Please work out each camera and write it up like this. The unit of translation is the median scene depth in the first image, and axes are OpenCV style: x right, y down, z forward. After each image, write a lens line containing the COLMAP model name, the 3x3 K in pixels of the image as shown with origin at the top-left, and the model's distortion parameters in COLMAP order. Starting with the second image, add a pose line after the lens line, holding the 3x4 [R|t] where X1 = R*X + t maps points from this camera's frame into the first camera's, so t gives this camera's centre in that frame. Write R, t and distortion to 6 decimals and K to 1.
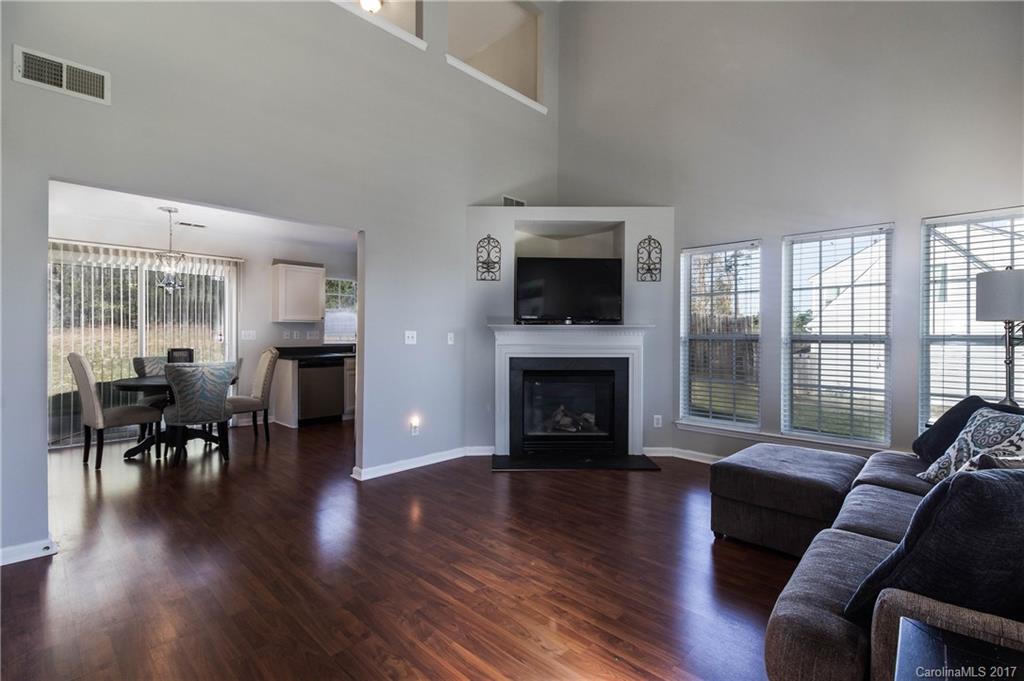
lens RADIAL K [[472.4, 0, 510.0], [0, 472.4, 335.9], [0, 0, 1]] dist [0.000824, -0.003449]
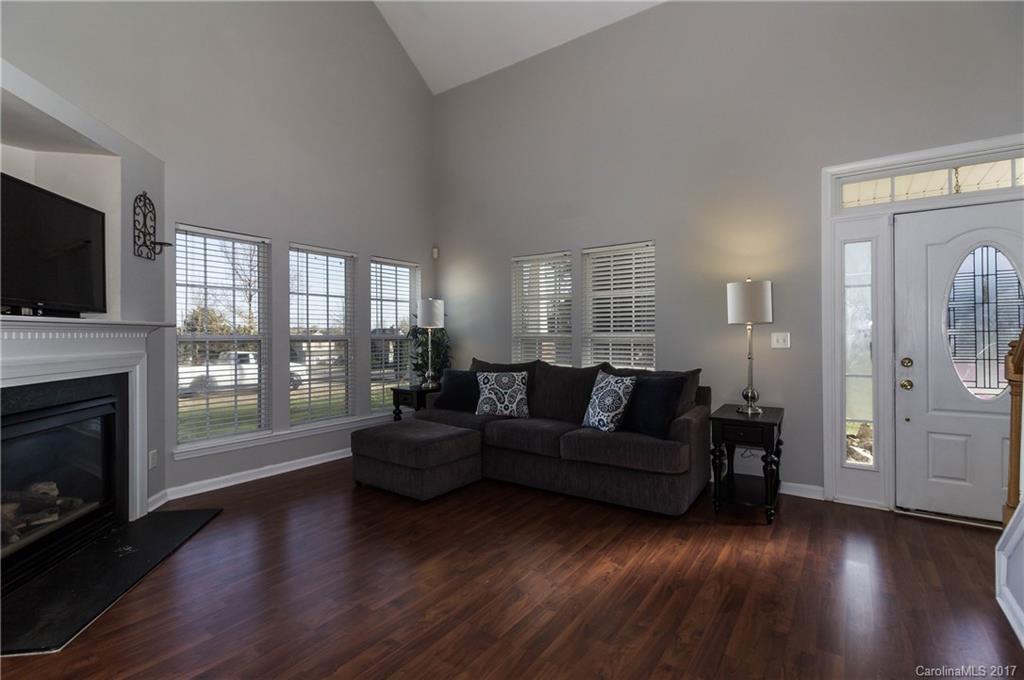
lens RADIAL K [[472.4, 0, 513.7], [0, 472.4, 335.7], [0, 0, 1]] dist [0.000824, -0.003449]
pose [[-0.156260, -0.008543, 0.987679, -0.744298], [0.001346, 0.999960, 0.008862, -0.013047], [-0.987715, 0.002714, -0.156242, 0.920503]]
